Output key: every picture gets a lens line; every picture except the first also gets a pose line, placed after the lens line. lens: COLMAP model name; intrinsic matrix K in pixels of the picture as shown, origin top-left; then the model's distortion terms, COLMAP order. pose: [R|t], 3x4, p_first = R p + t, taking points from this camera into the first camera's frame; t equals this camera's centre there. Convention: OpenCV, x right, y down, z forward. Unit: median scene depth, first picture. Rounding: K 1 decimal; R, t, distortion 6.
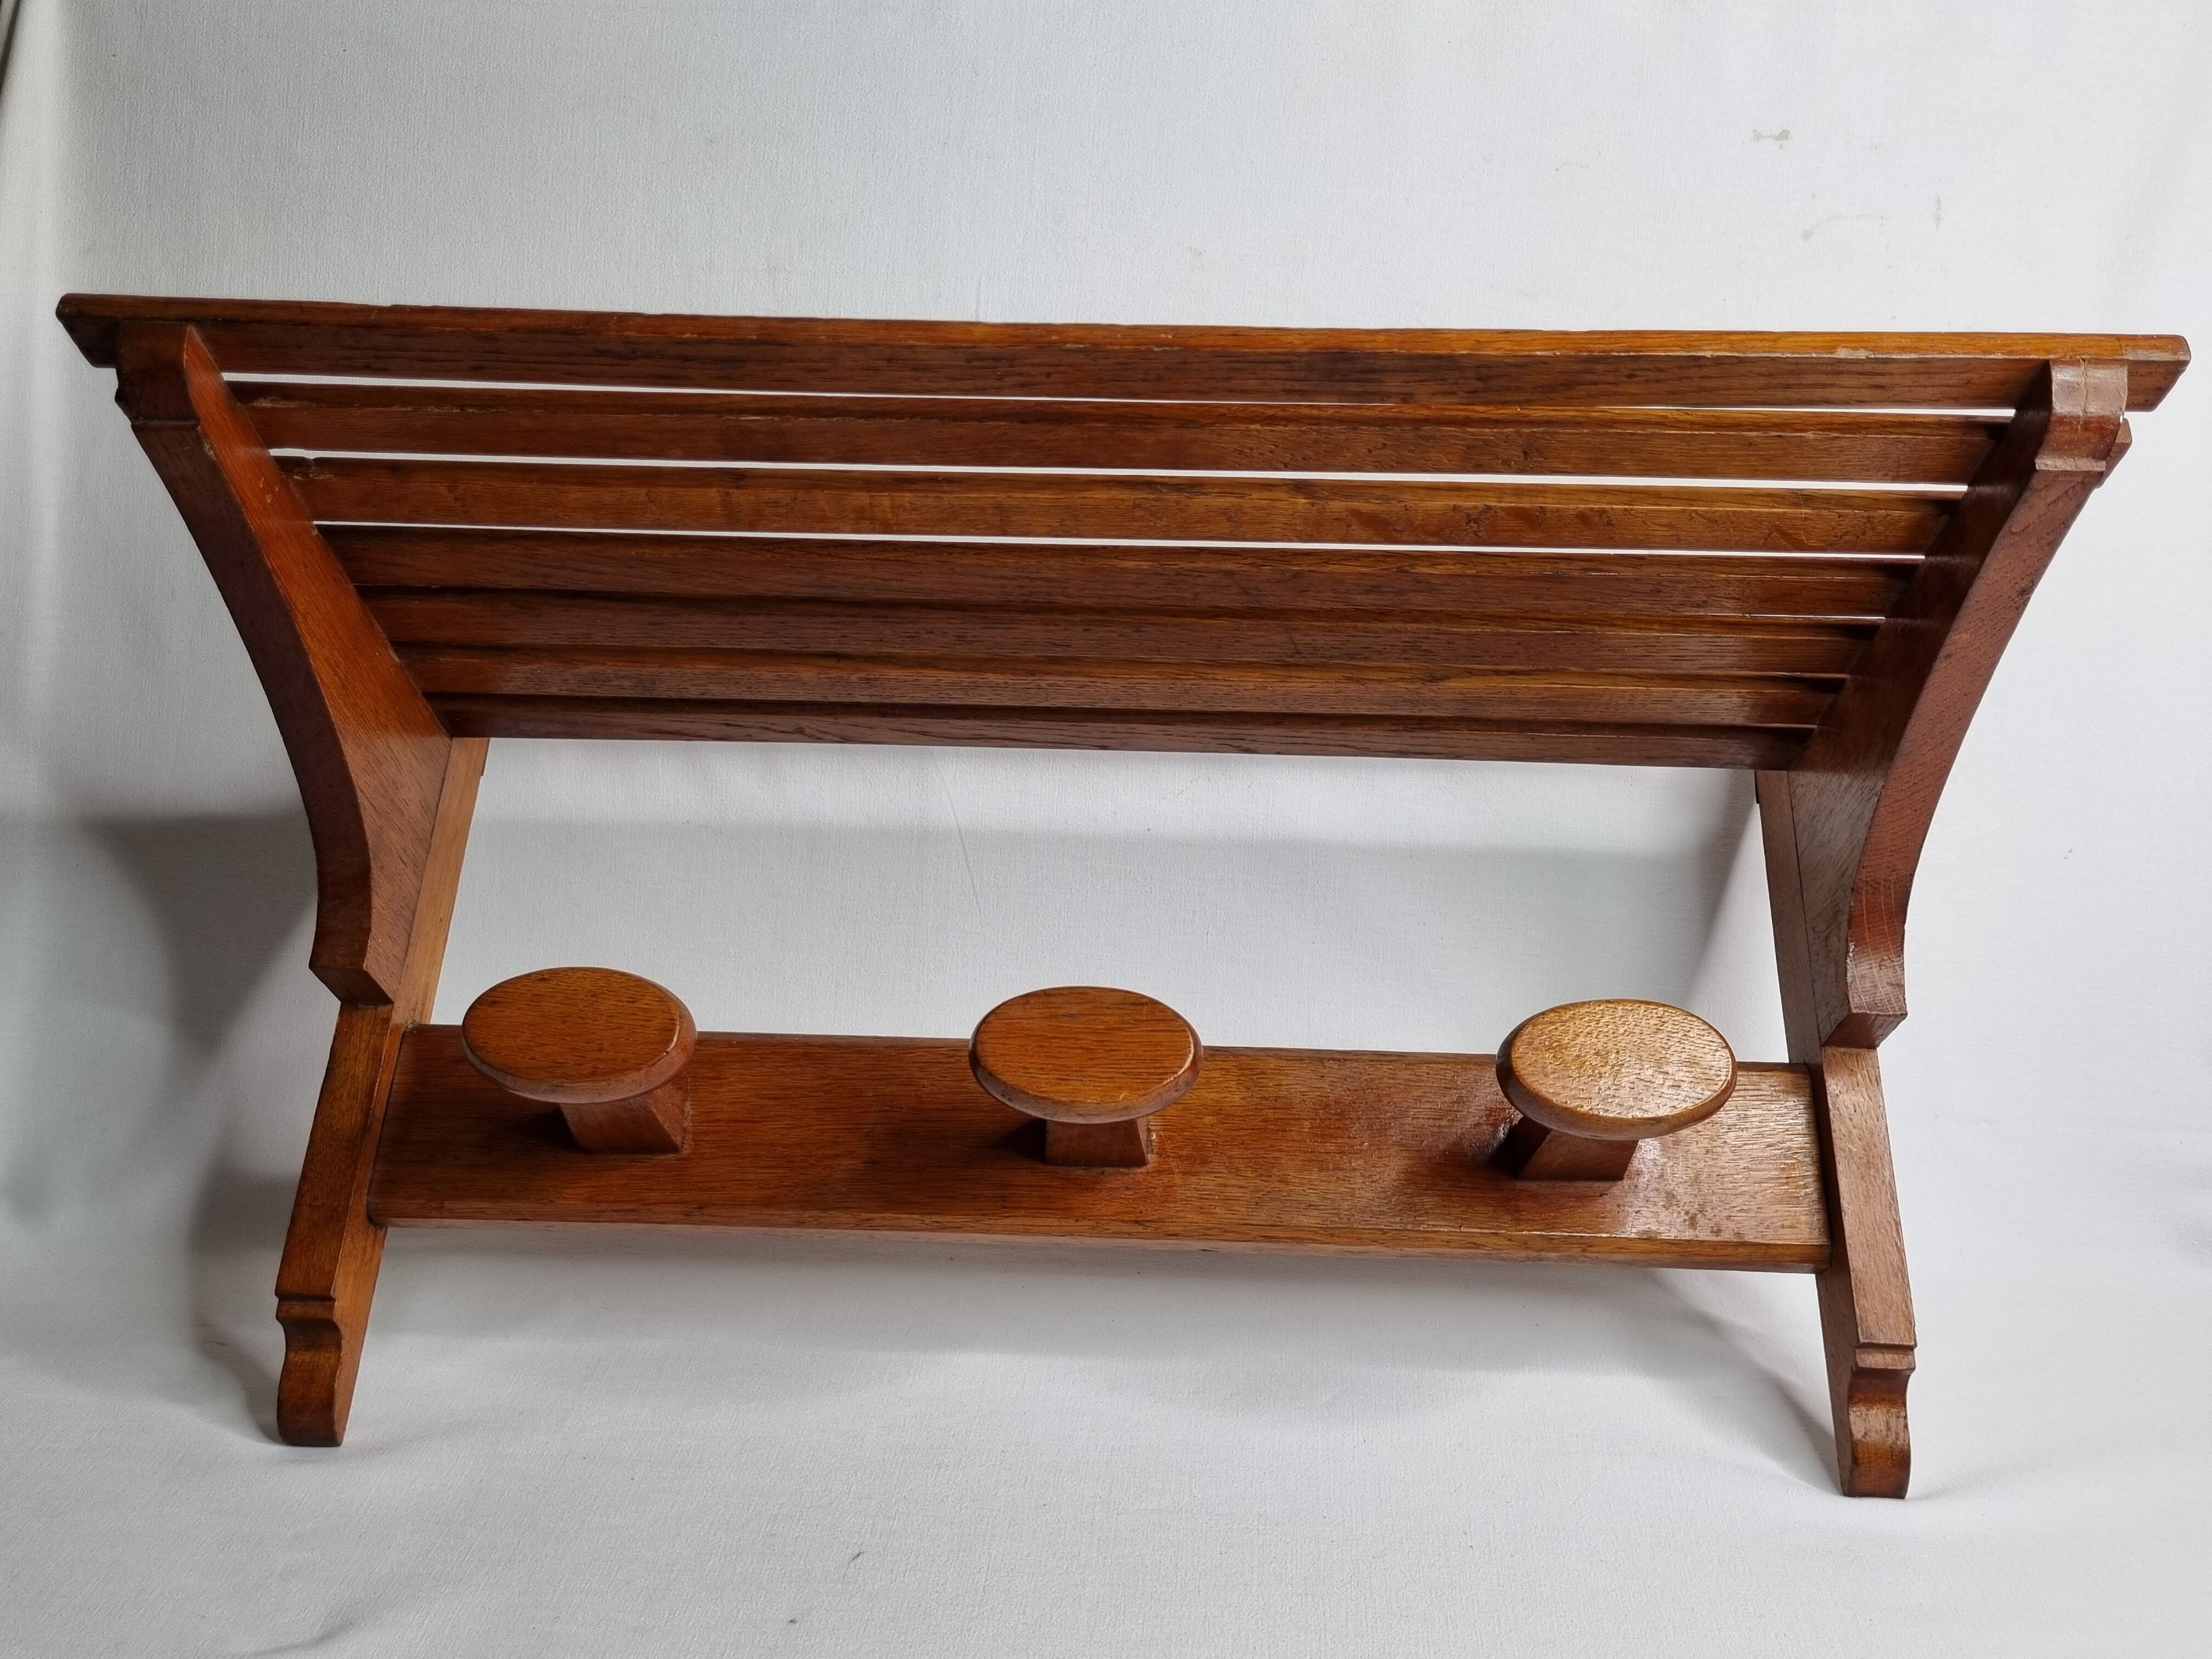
lens RADIAL K [[1966.8, 0, 1134.0], [0, 1966.8, 814.4], [0, 0, 1]] dist [0.010662, 0.012601]
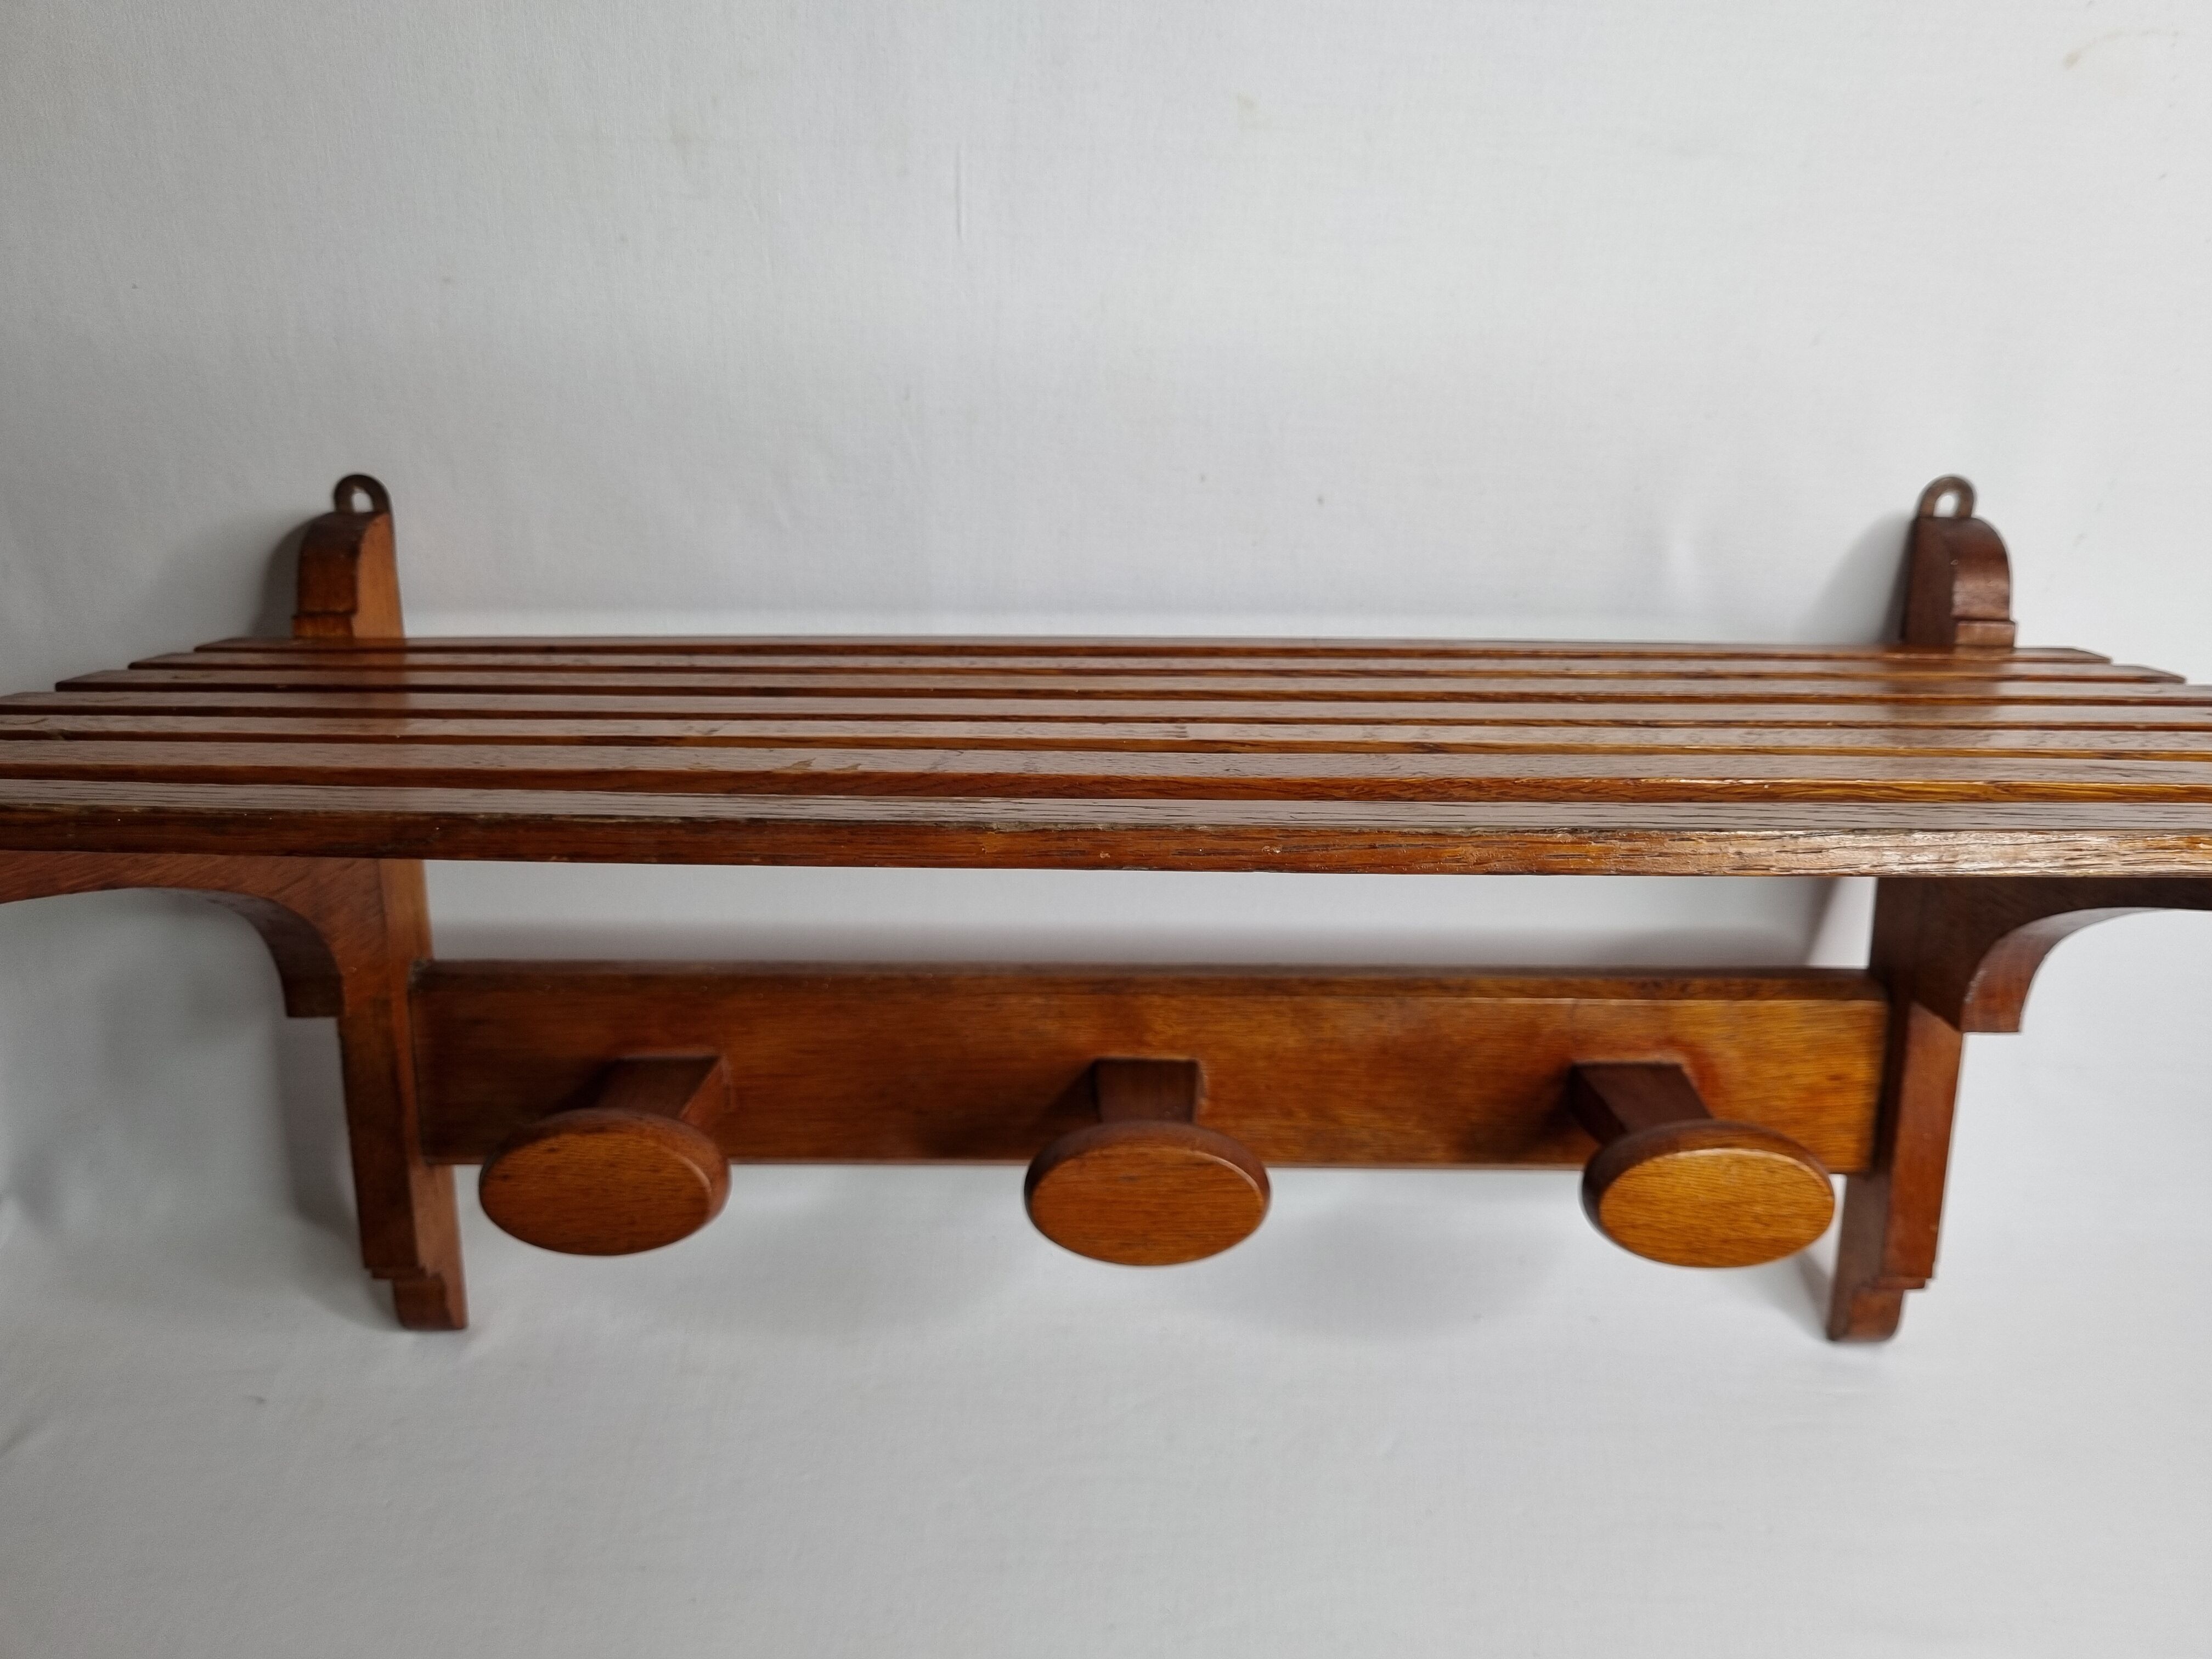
lens RADIAL K [[1679.7, 0, 1123.1], [0, 1679.7, 772.8], [0, 0, 1]] dist [0.013014, -0.000450]
pose [[0.999462, -0.032789, -0.001014, -0.026395], [0.026141, 0.777397, 0.628467, -0.505113], [-0.019818, -0.628155, 0.777836, 0.465379]]
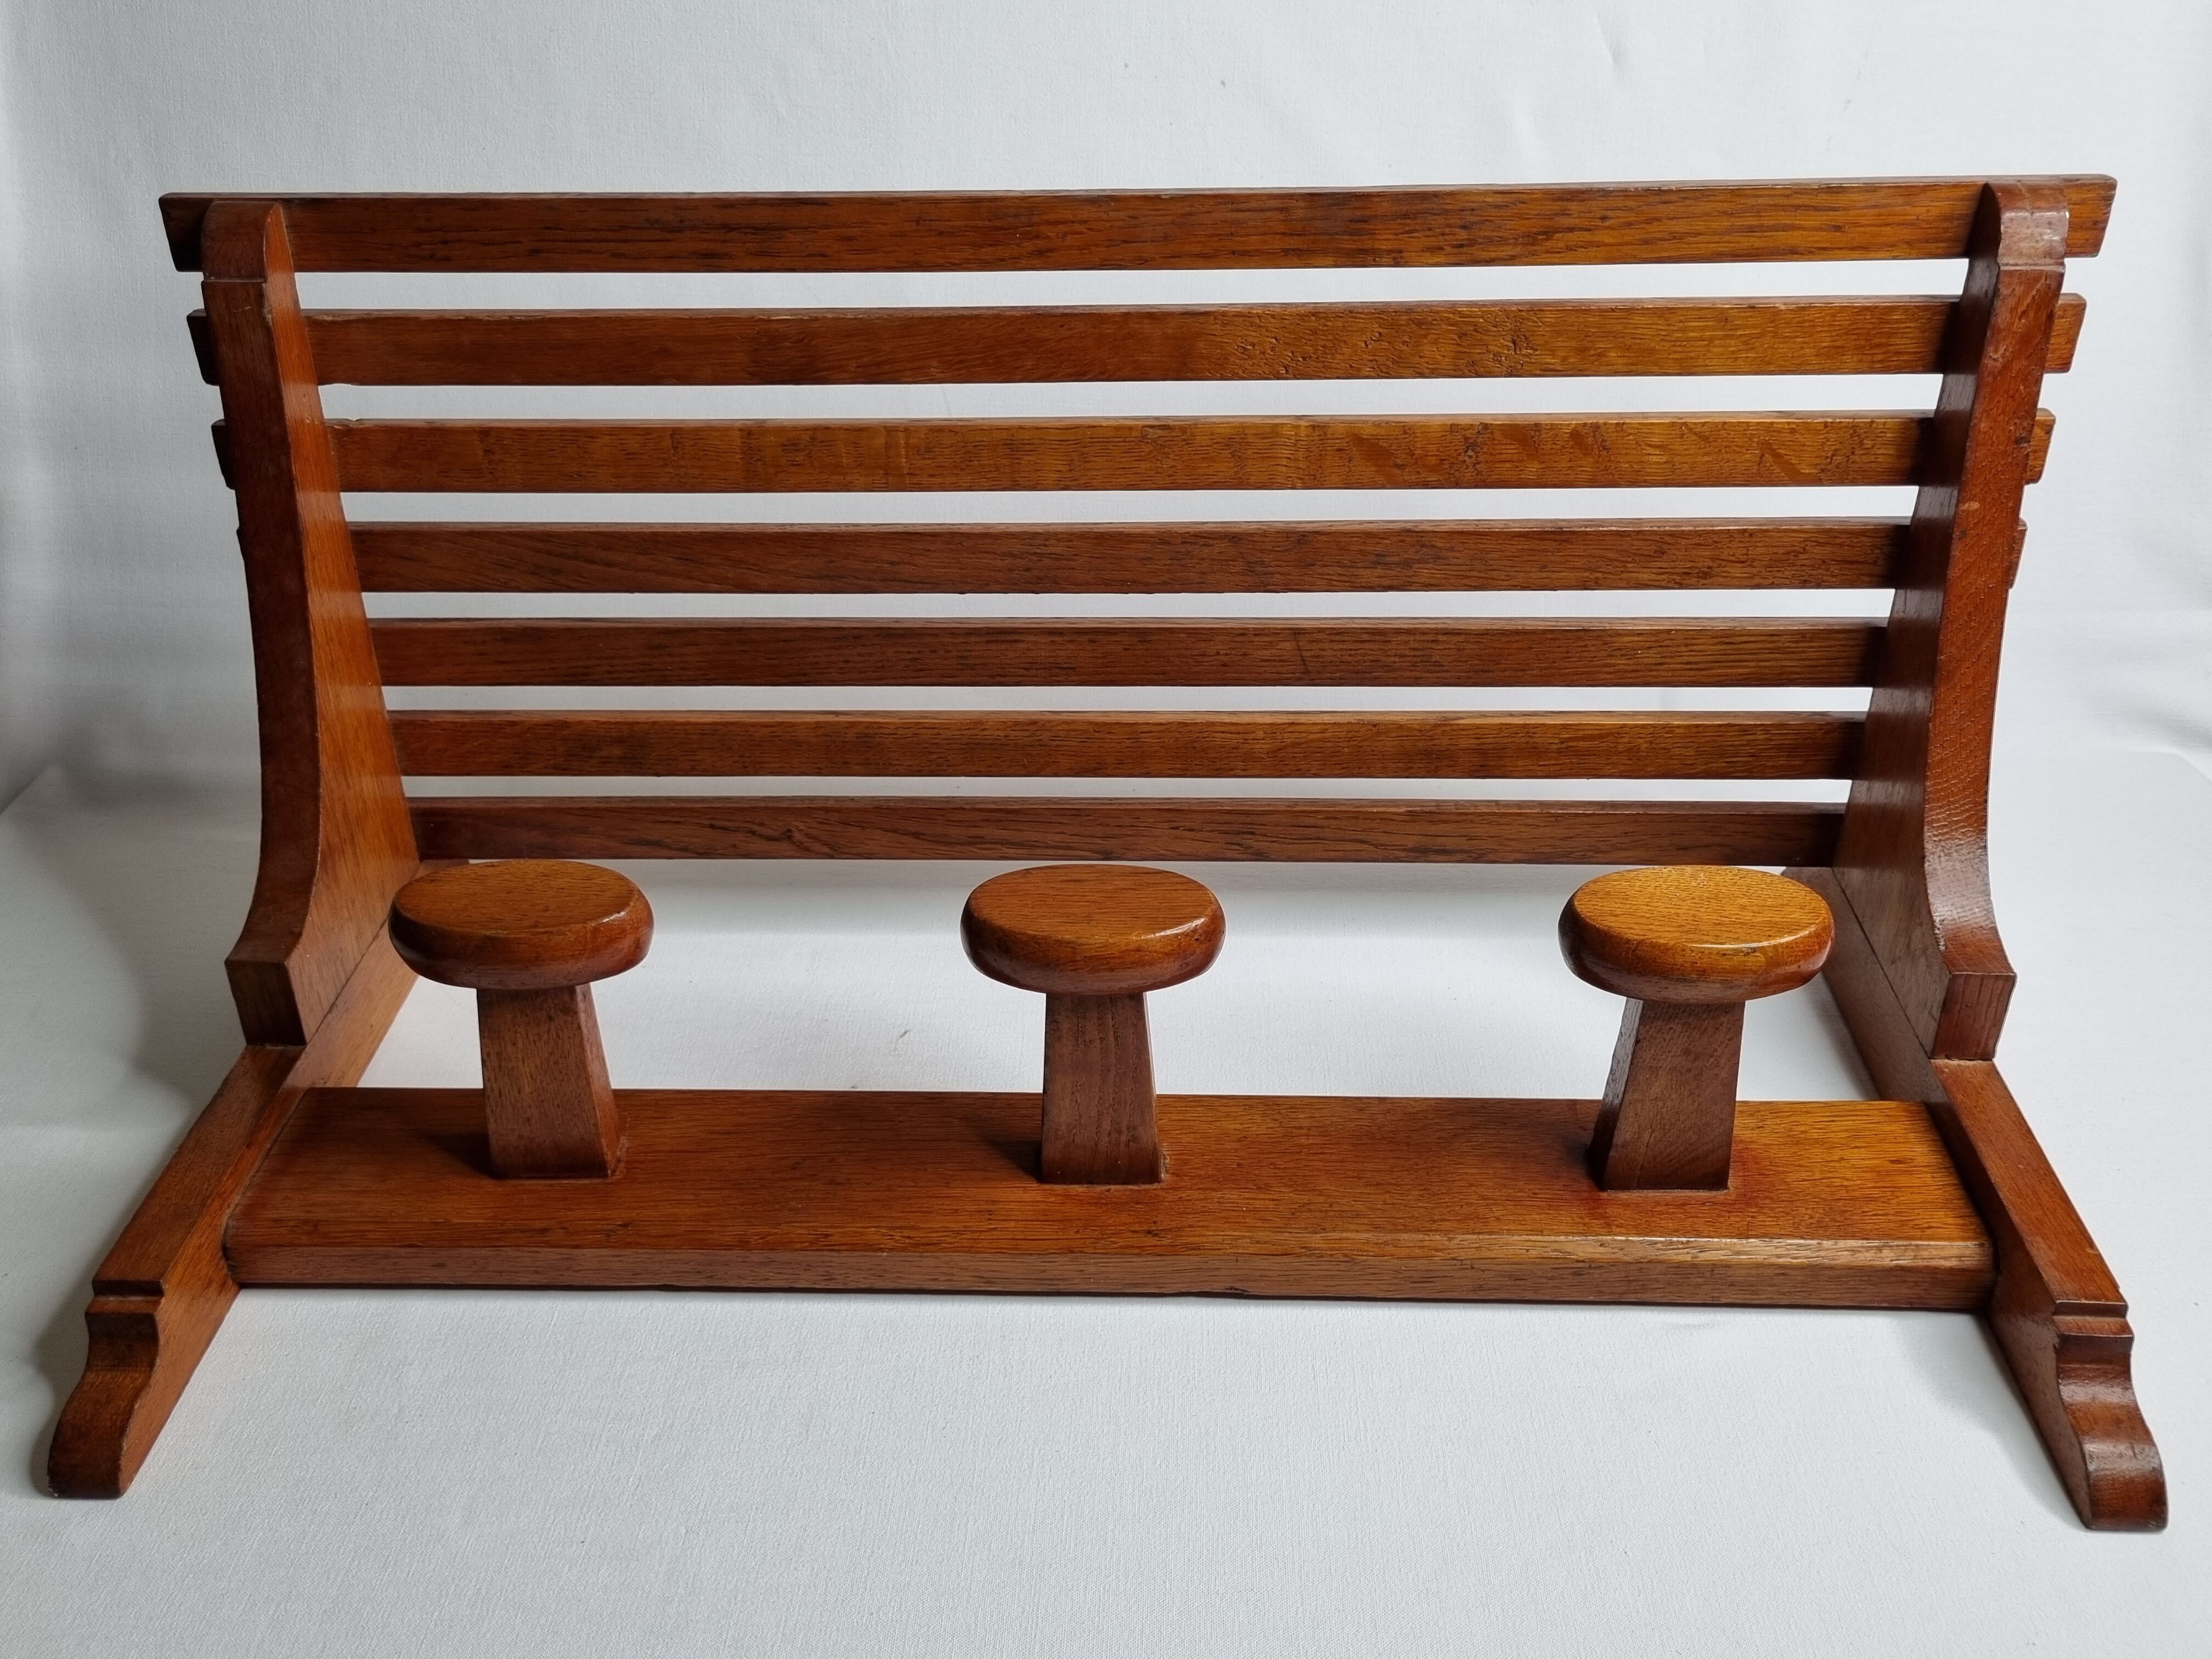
lens RADIAL K [[1981.8, 0, 1106.0], [0, 1981.8, 829.5], [0, 0, 1]] dist [0.011614, 0.010945]
pose [[0.999998, -0.001322, -0.001671, -0.015651], [0.000239, 0.848857, -0.528622, 0.517969], [0.002117, 0.528620, 0.848856, 0.204943]]
